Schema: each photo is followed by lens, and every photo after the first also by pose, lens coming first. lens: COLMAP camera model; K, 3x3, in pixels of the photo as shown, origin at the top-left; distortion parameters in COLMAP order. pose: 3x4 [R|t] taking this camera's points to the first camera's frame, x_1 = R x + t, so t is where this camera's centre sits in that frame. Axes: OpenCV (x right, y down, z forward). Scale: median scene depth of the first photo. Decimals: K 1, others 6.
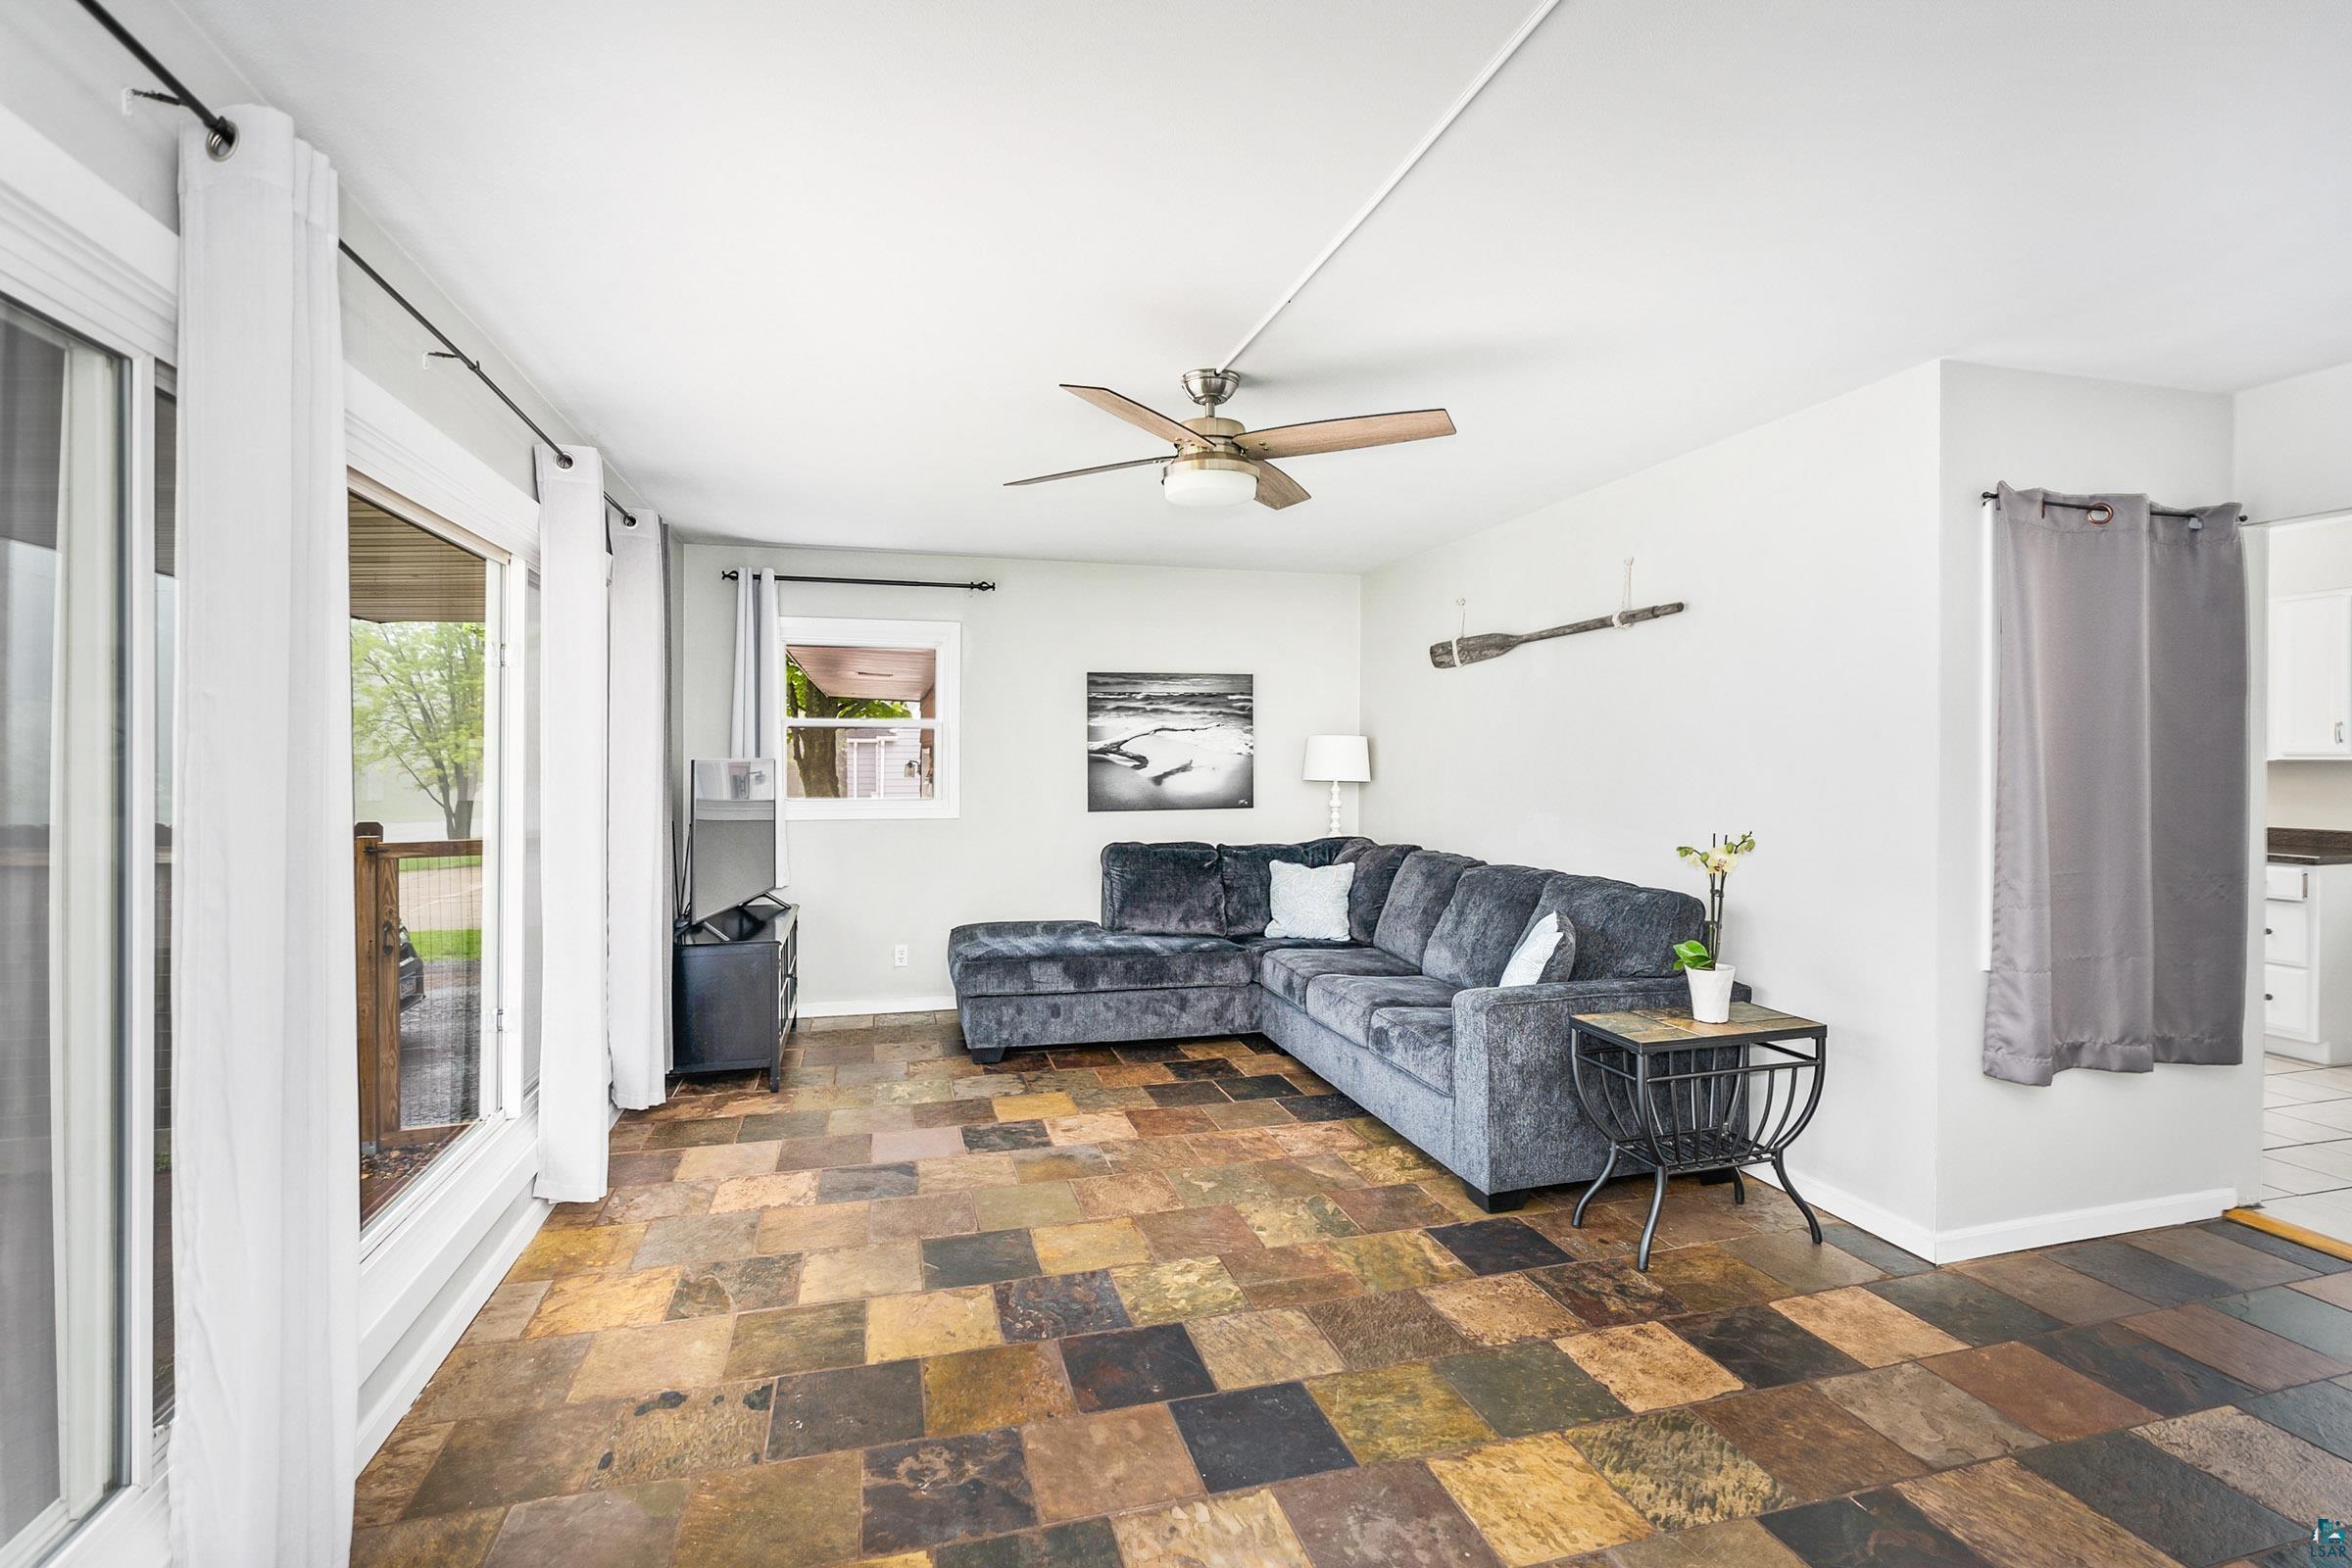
lens RADIAL K [[1074.4, 0, 1176.0], [0, 1074.4, 784.0], [0, 0, 1]] dist [-0.004303, 0.000334]
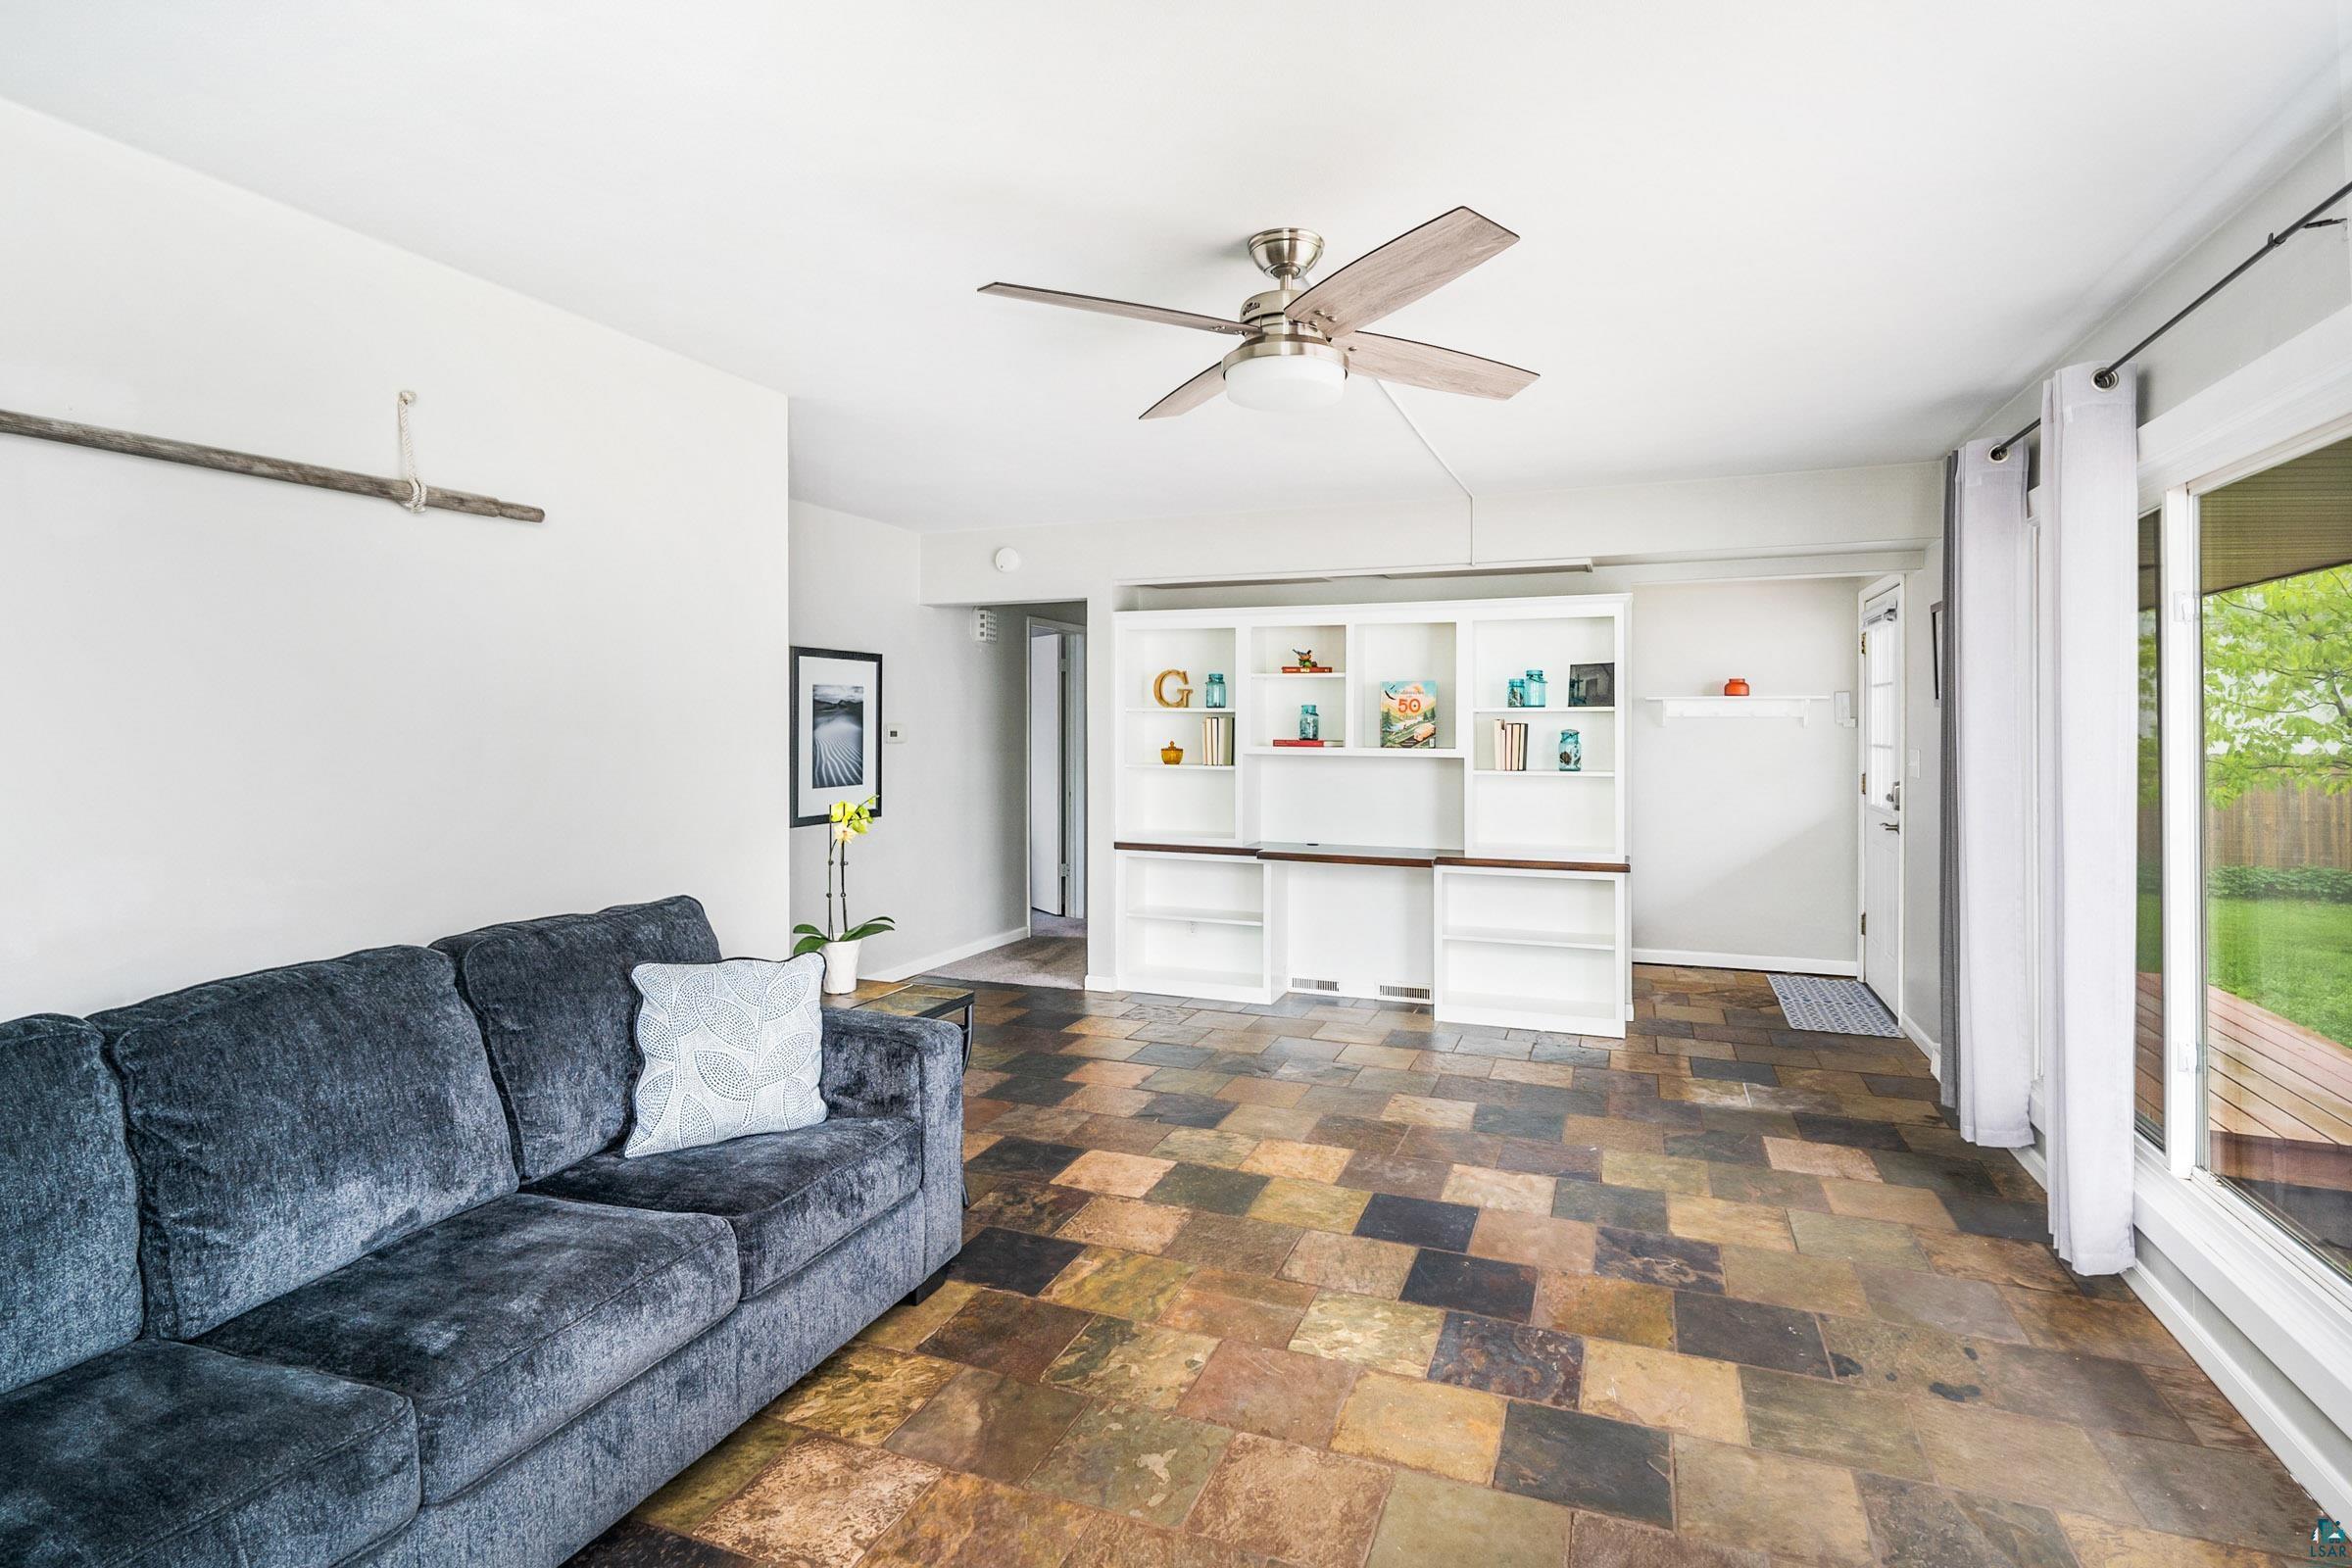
lens RADIAL K [[1180.3, 0, 1178.3], [0, 1180.3, 724.2], [0, 0, 1]] dist [-0.002115, -0.000233]
pose [[-0.803163, -0.002411, 0.595754, -0.324666], [0.012507, 0.999703, 0.020906, -0.036761], [-0.595628, 0.024242, -0.802895, 1.343601]]
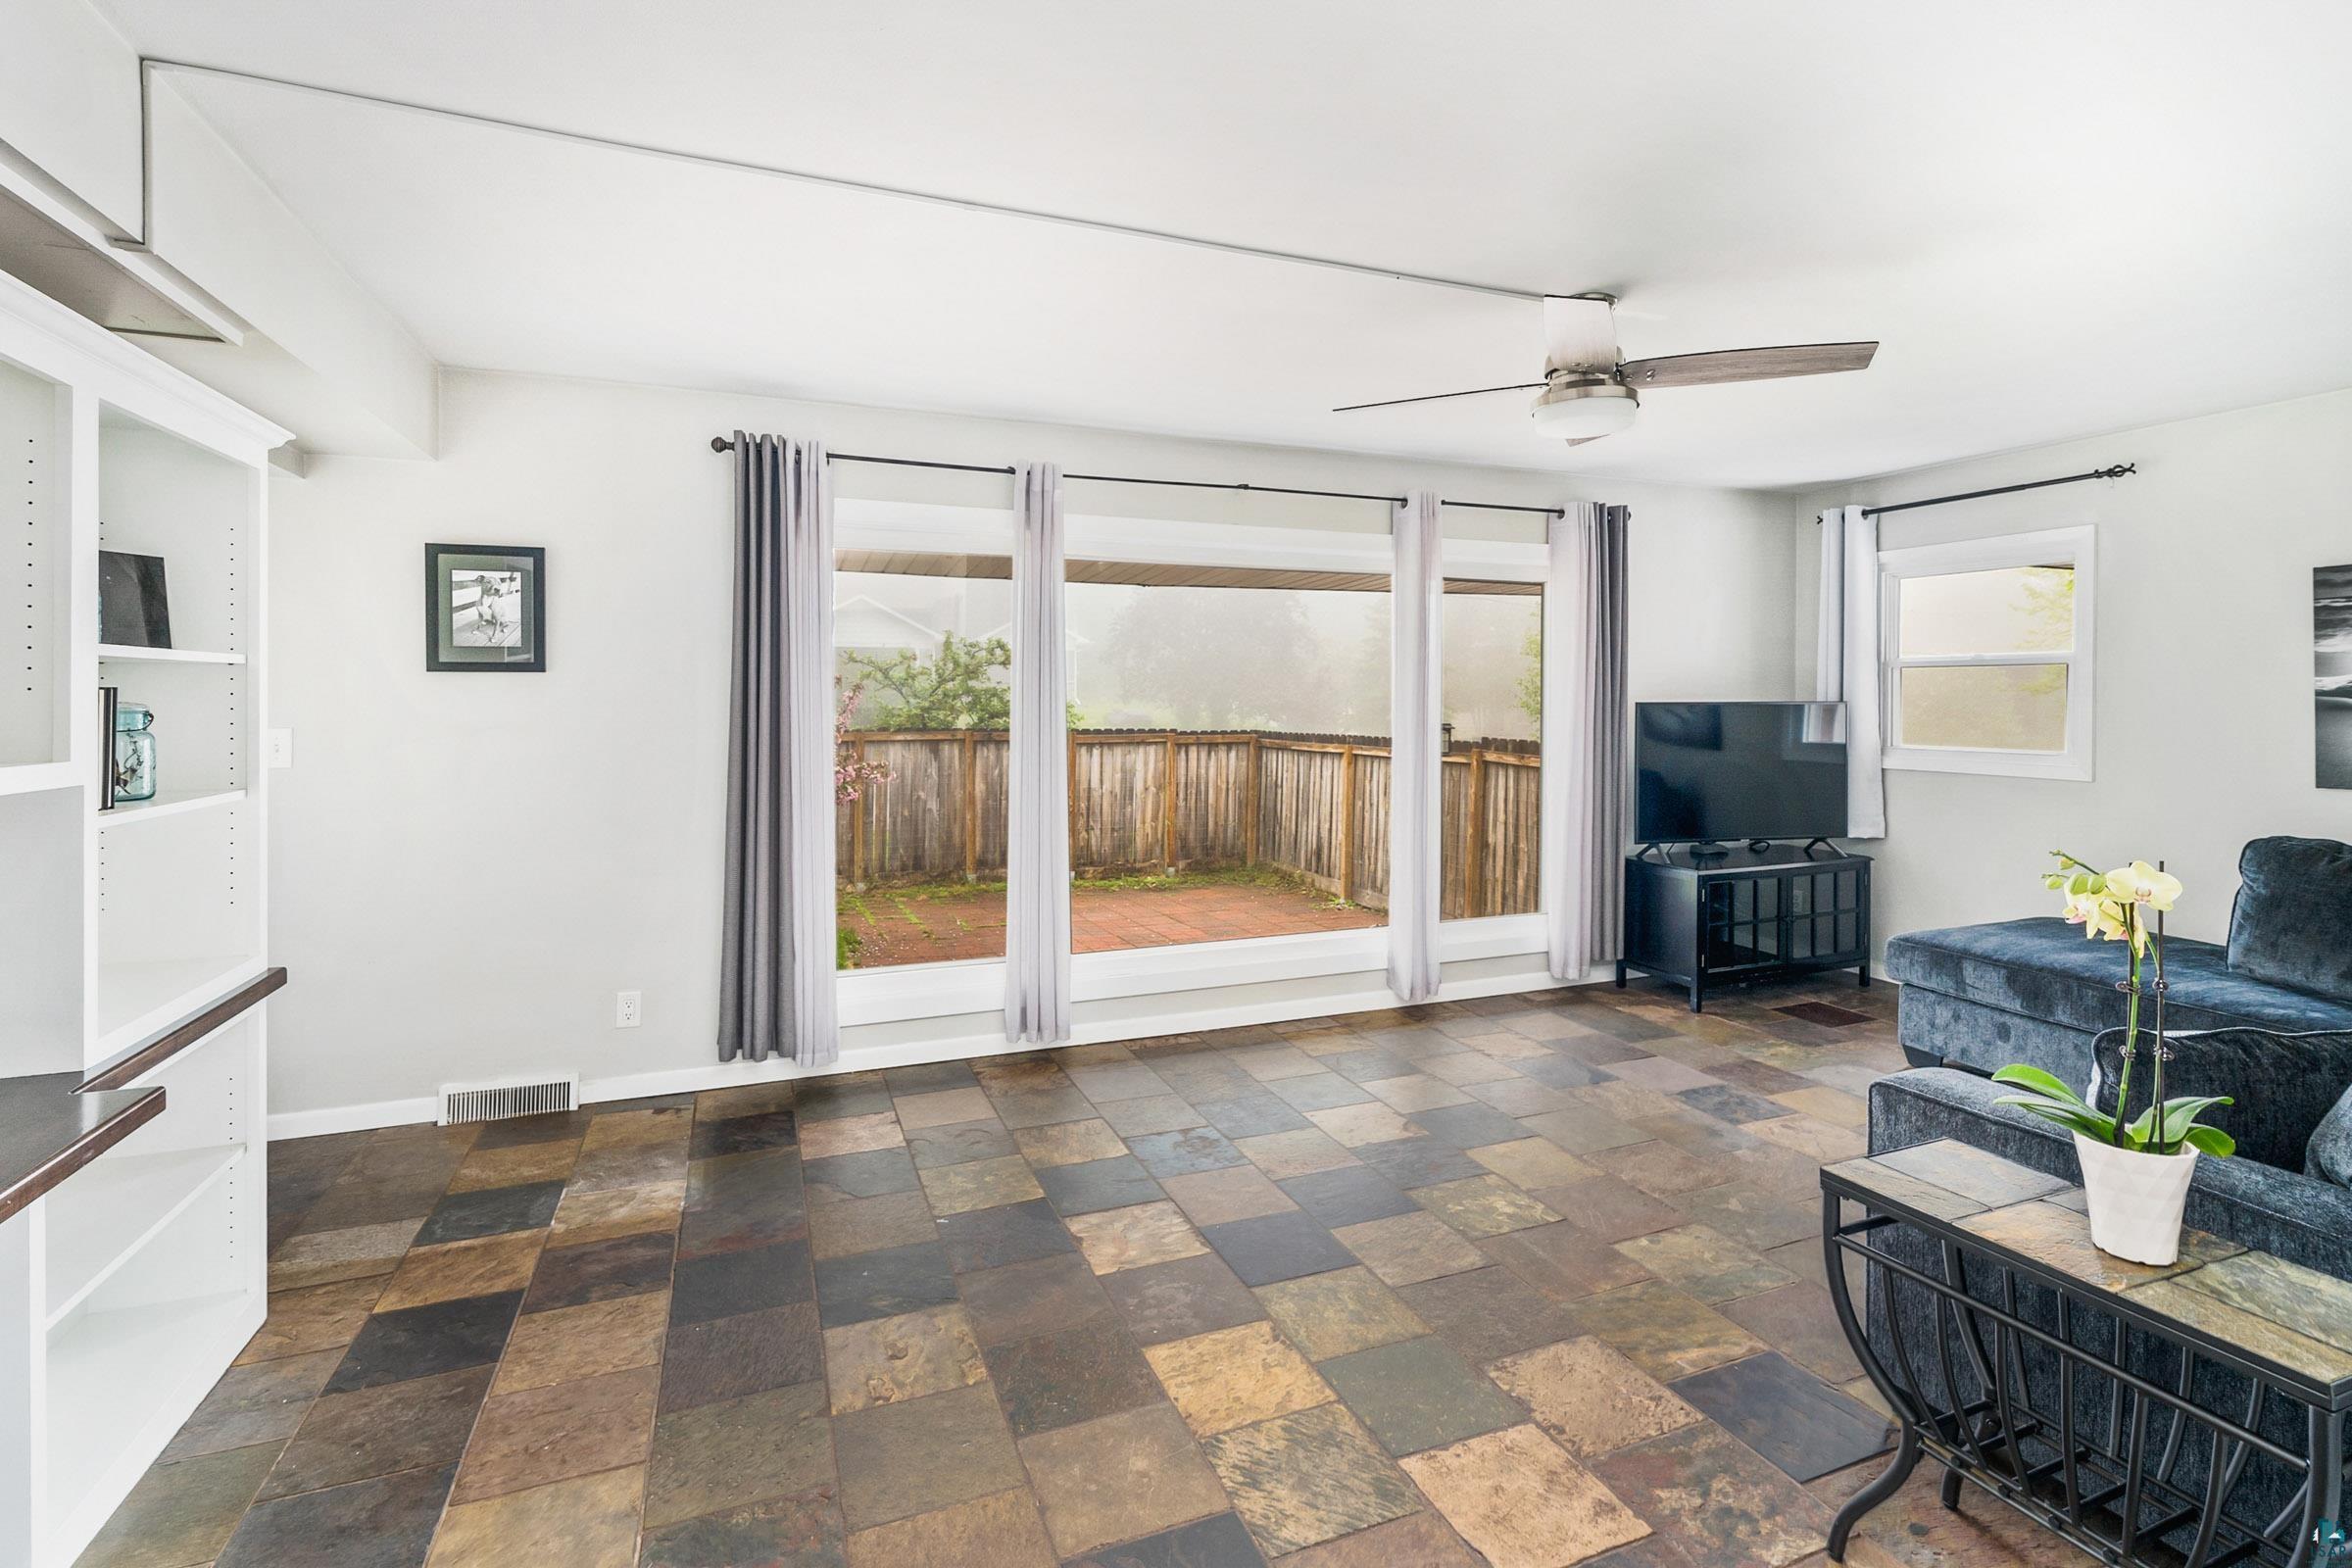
lens RADIAL K [[1087.8, 0, 1192.1], [0, 1087.8, 710.0], [0, 0, 1]] dist [-0.004786, -0.000262]
pose [[0.126190, 0.010709, -0.991948, 0.731946], [-0.028122, 0.999578, 0.007214, -0.009307], [0.991607, 0.026985, 0.126438, 0.412292]]
